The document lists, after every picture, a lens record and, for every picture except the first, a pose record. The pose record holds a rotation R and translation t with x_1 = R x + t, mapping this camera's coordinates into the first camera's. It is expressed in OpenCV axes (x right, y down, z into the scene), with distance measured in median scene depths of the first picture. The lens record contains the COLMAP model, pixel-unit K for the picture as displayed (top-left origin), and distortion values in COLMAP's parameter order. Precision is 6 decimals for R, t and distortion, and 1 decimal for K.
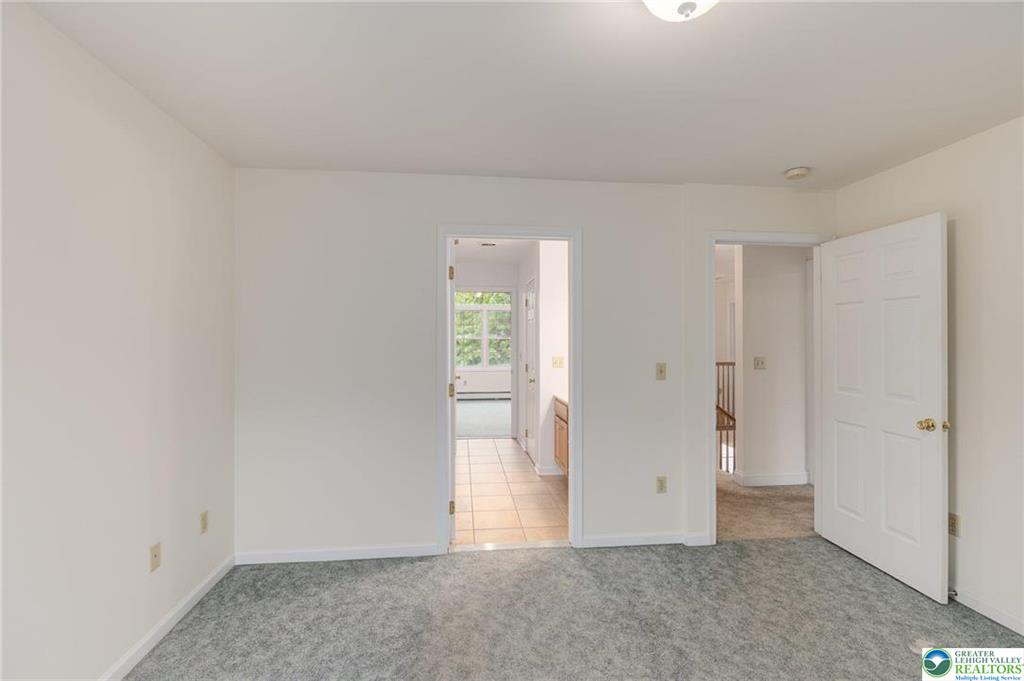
lens RADIAL K [[466.4, 0, 509.9], [0, 466.4, 338.5], [0, 0, 1]] dist [-0.002992, 0.000236]
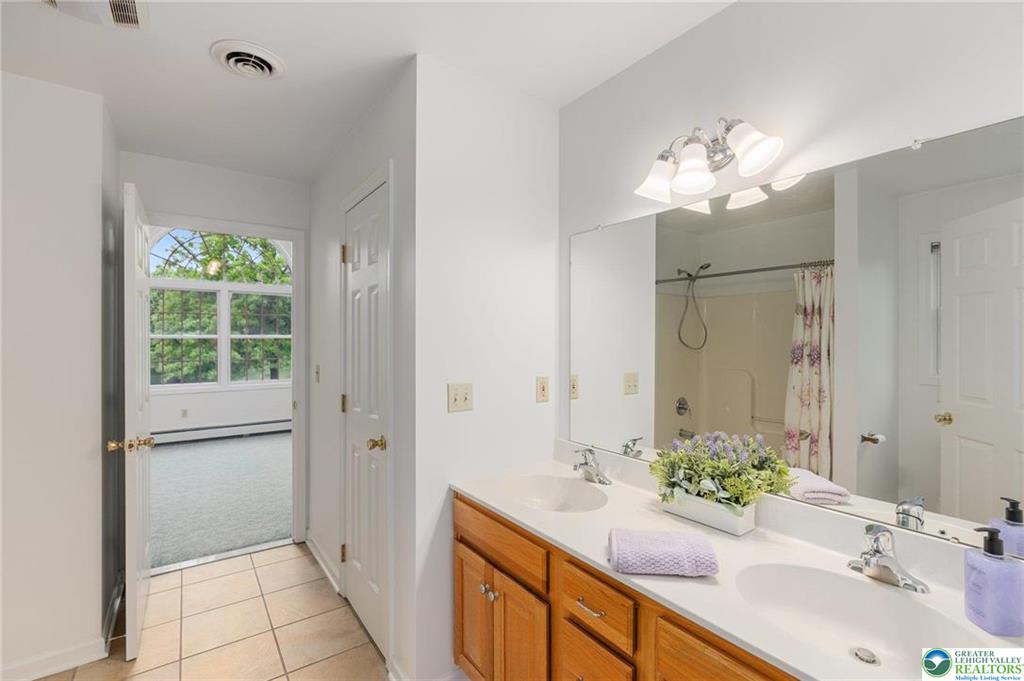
lens RADIAL K [[466.4, 0, 509.9], [0, 466.4, 338.5], [0, 0, 1]] dist [-0.002992, 0.000236]
pose [[0.876319, 0.006165, 0.481693, -0.034767], [-0.005924, 0.999980, -0.002022, 0.002019], [-0.481696, -0.001082, 0.876338, 0.486203]]
